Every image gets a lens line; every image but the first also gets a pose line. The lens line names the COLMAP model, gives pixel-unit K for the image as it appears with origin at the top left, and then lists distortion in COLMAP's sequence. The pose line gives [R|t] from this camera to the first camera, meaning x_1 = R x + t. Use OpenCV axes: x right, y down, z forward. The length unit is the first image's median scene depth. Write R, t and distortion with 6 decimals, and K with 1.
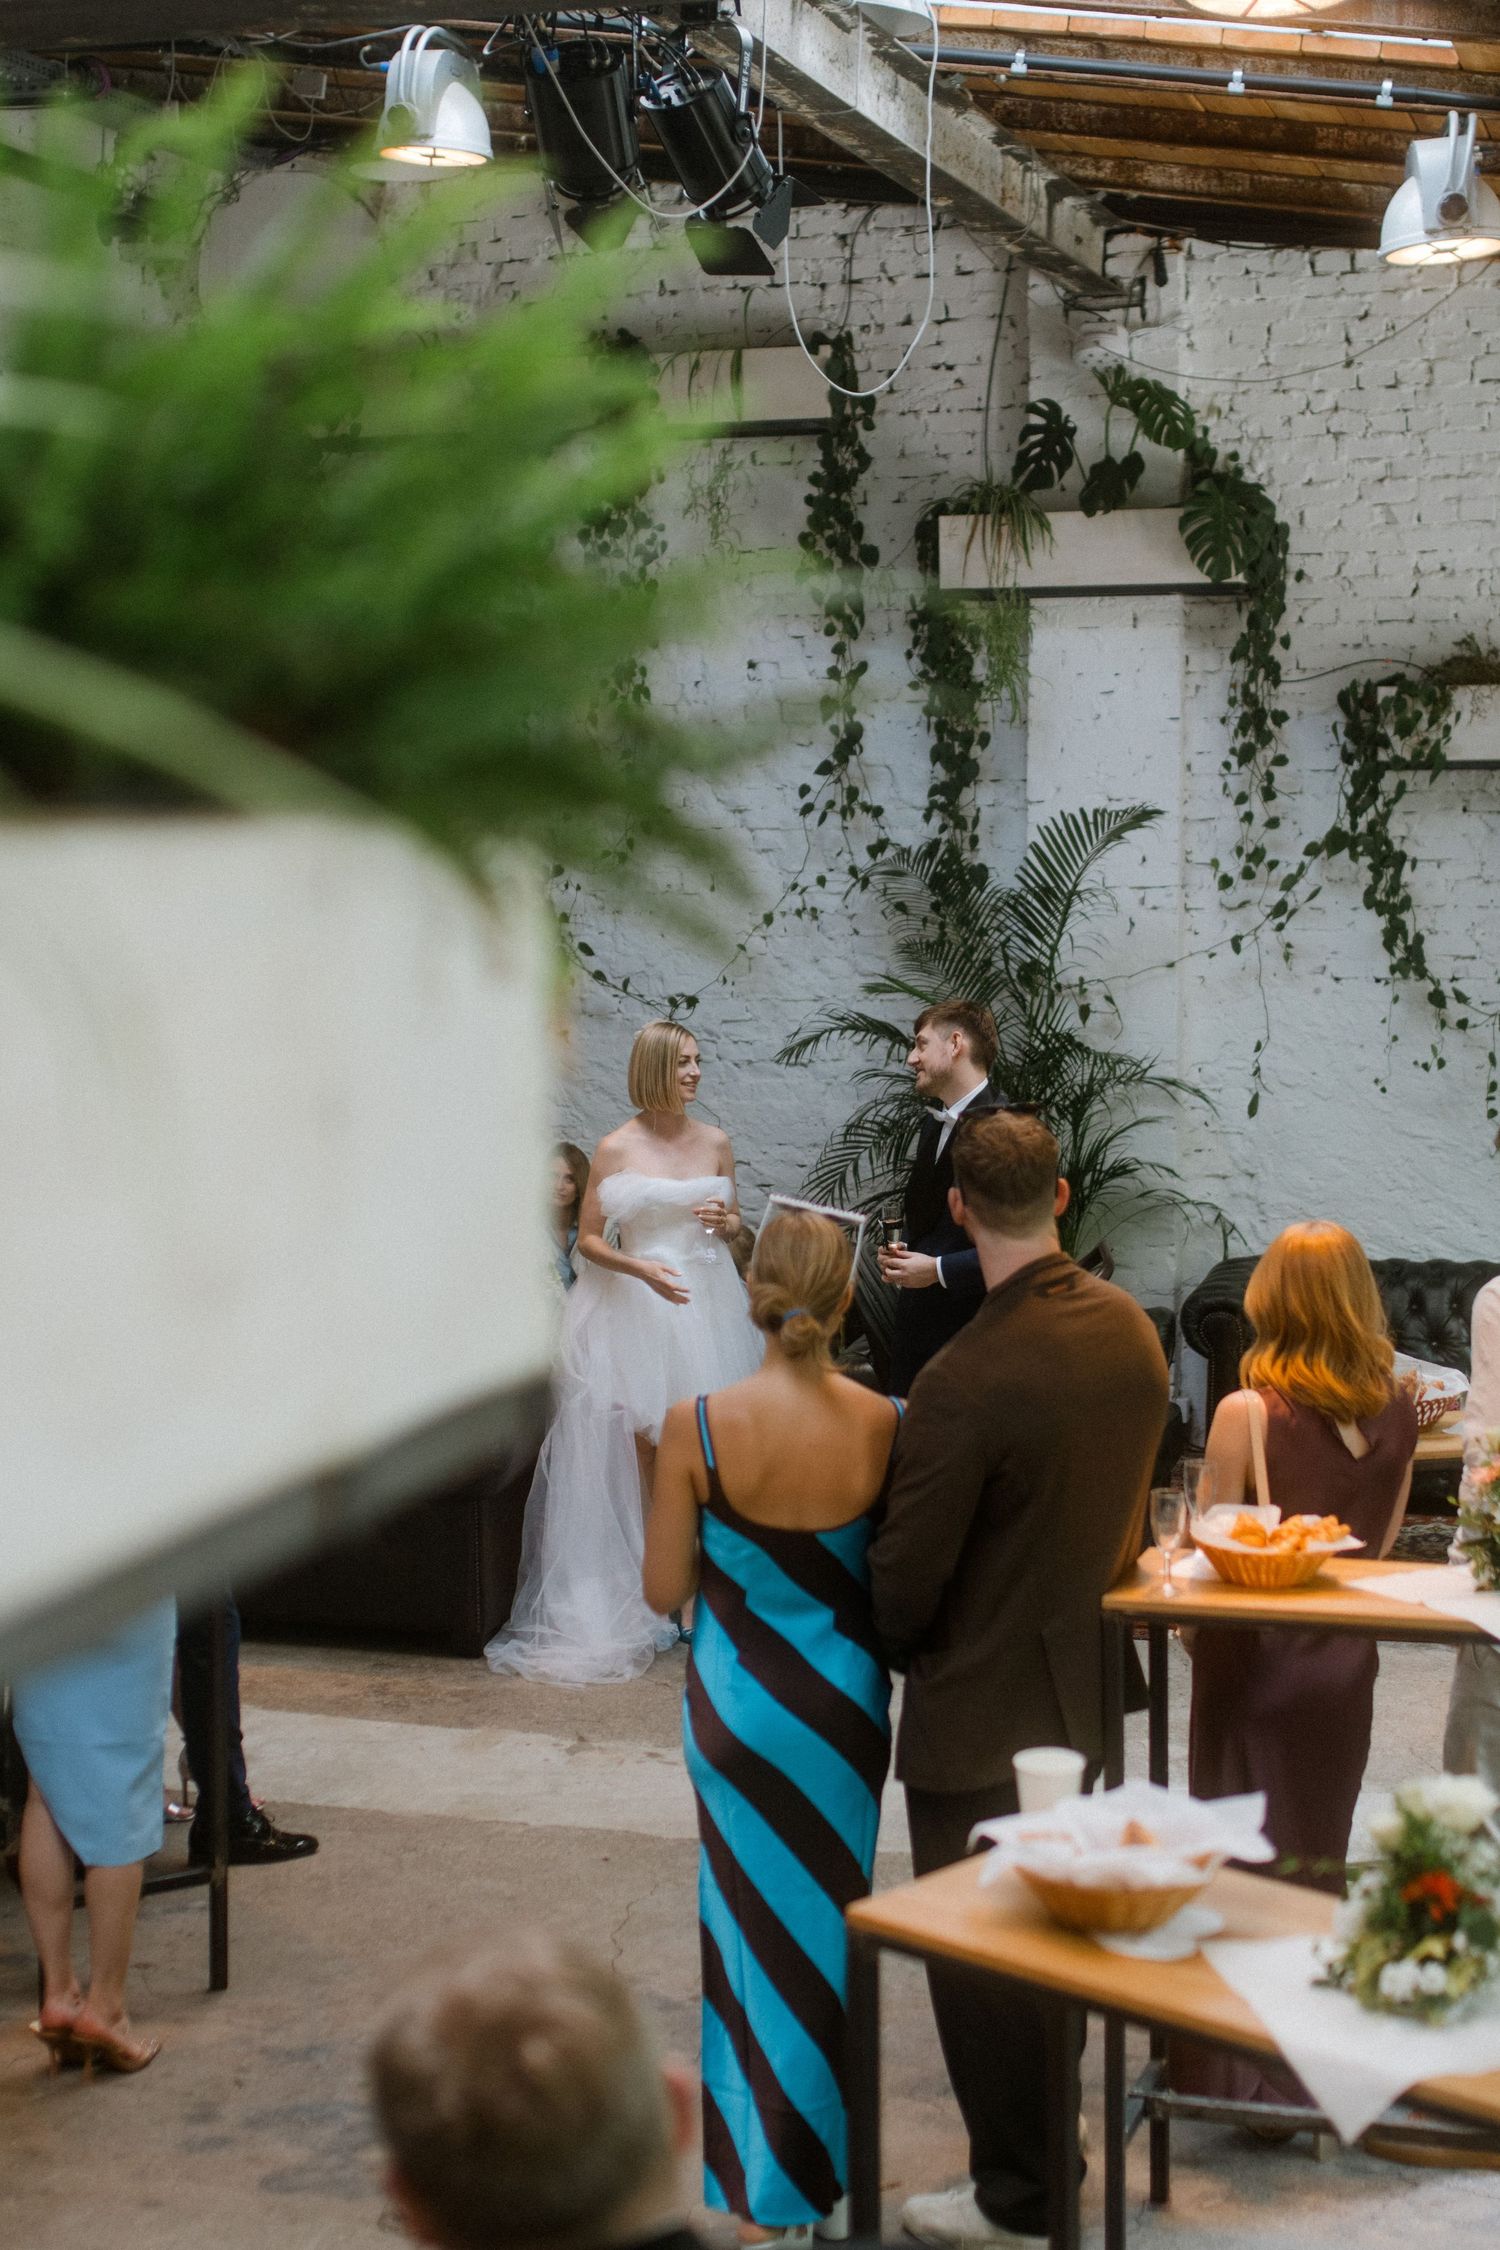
lens RADIAL K [[3426.6, 0, 750.0], [0, 3426.6, 1125.0], [0, 0, 1]] dist [0.007313, 0.054181]
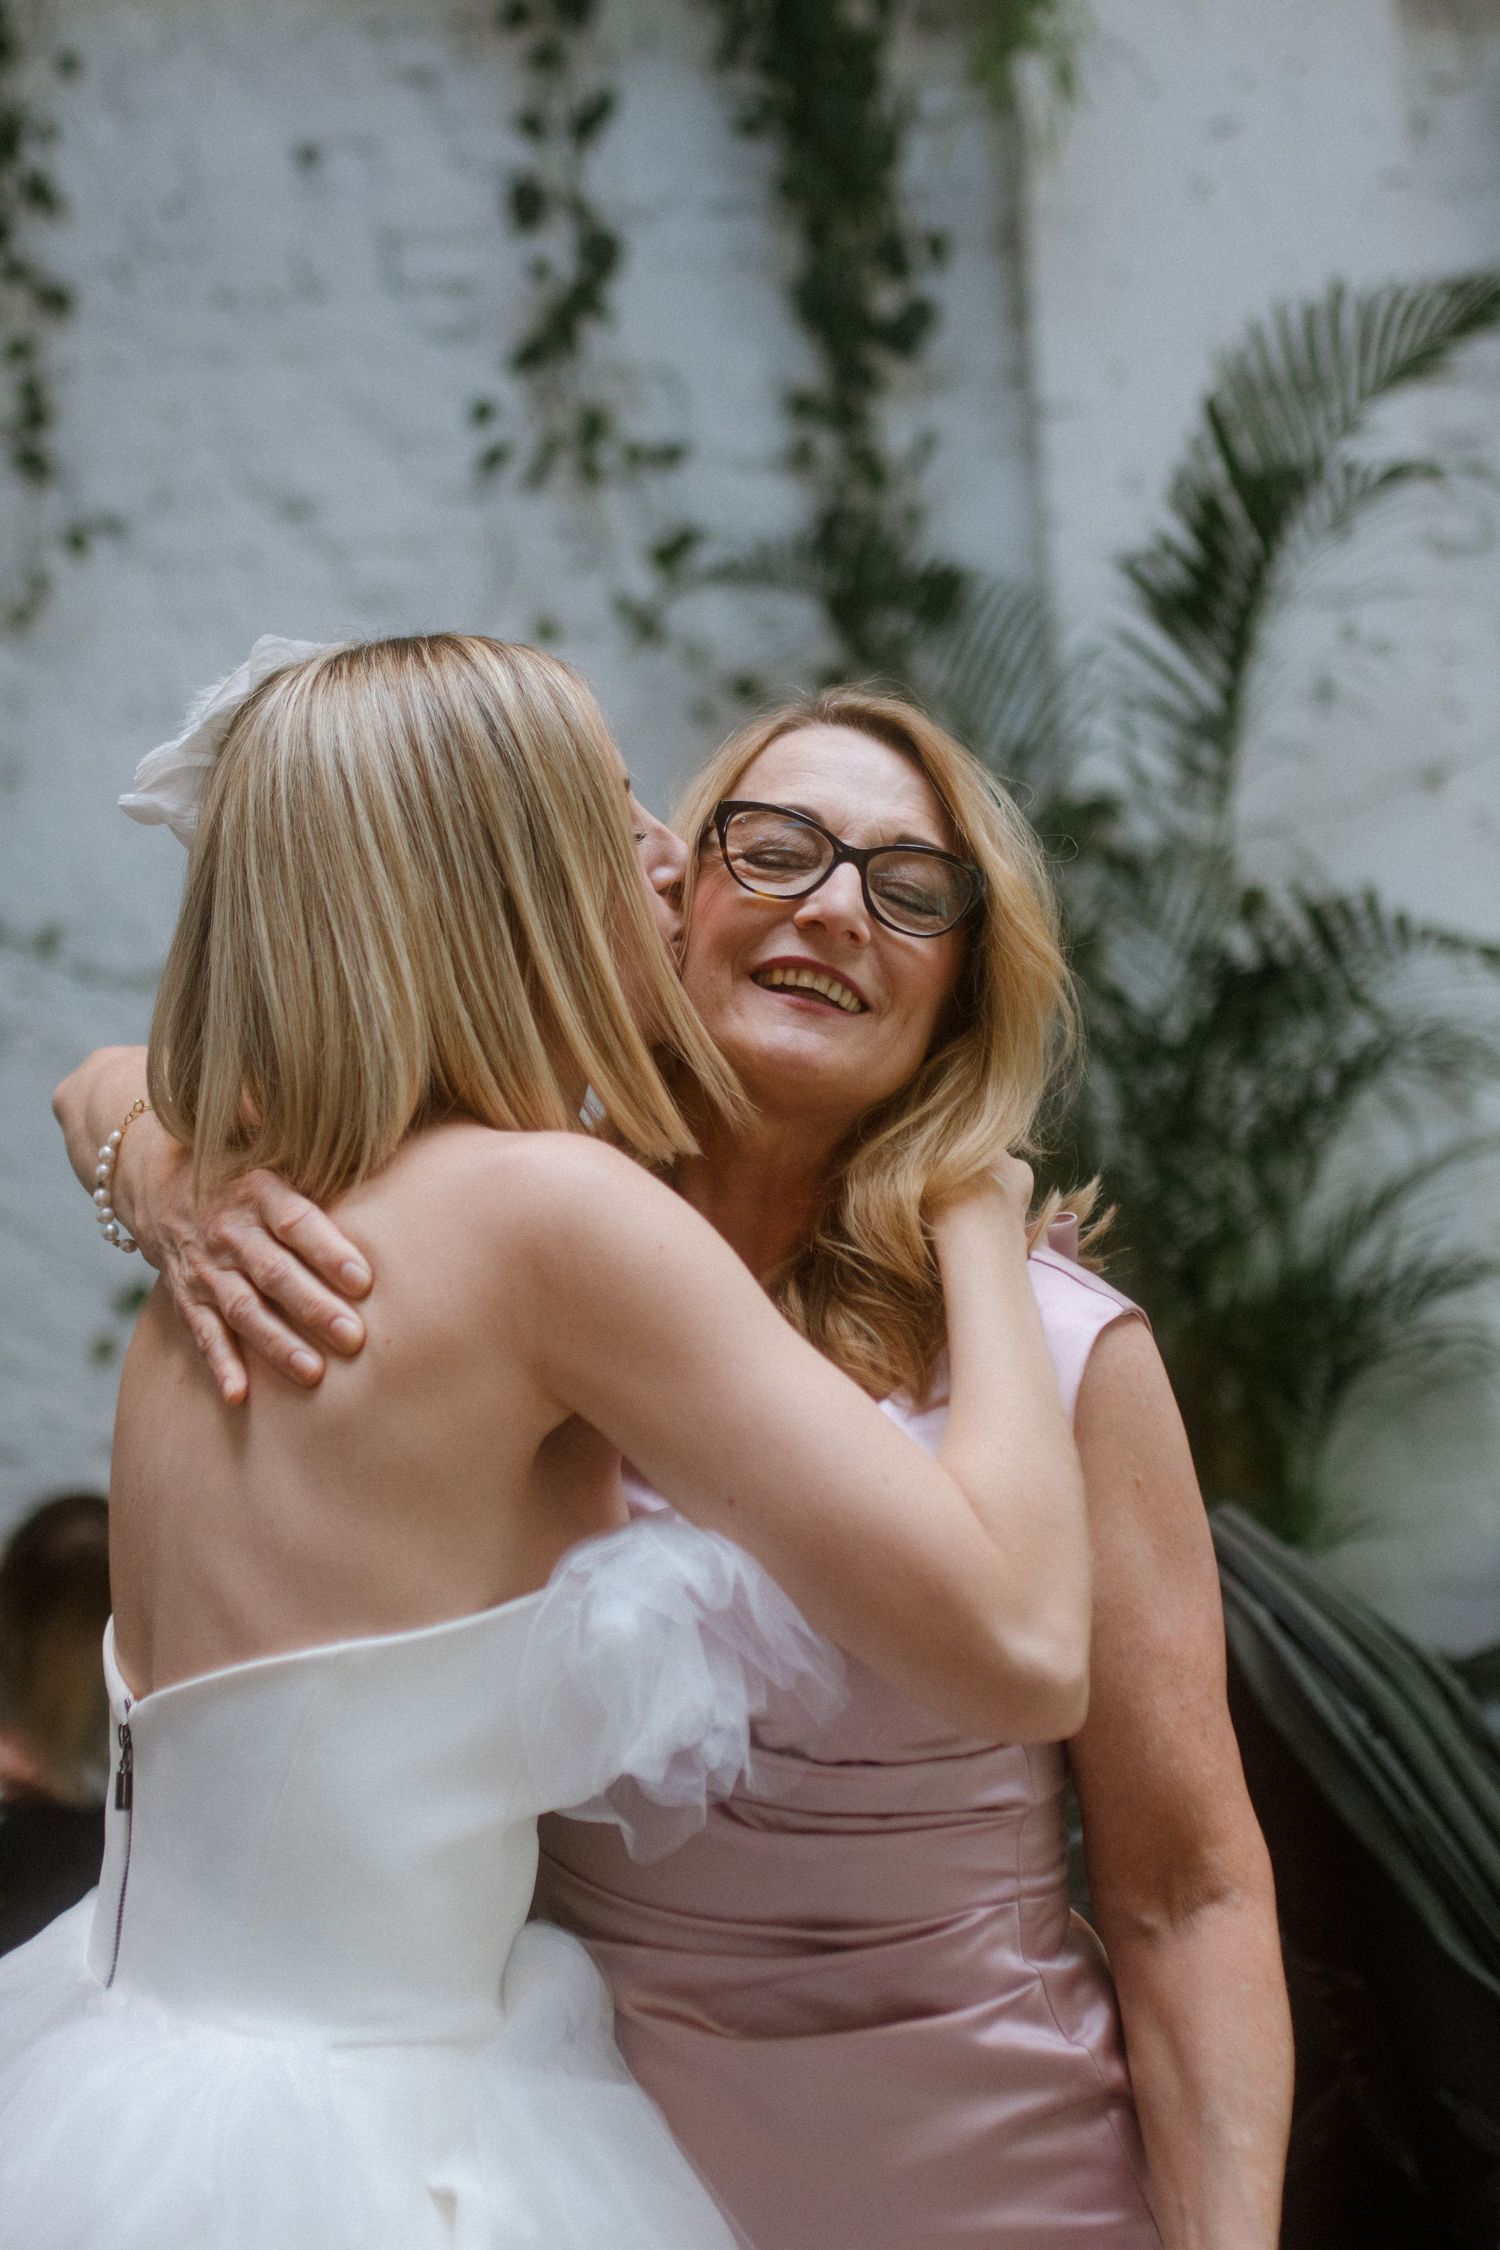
lens RADIAL K [[3495.2, 0, 754.0], [0, 3495.2, 1141.5], [0, 0, 1]] dist [0.006285, 0.015433]
pose [[0.975430, -0.064885, 0.210538, -0.045372], [0.082416, 0.993728, -0.075582, 0.020227], [-0.204313, 0.091076, 0.974660, 0.621430]]
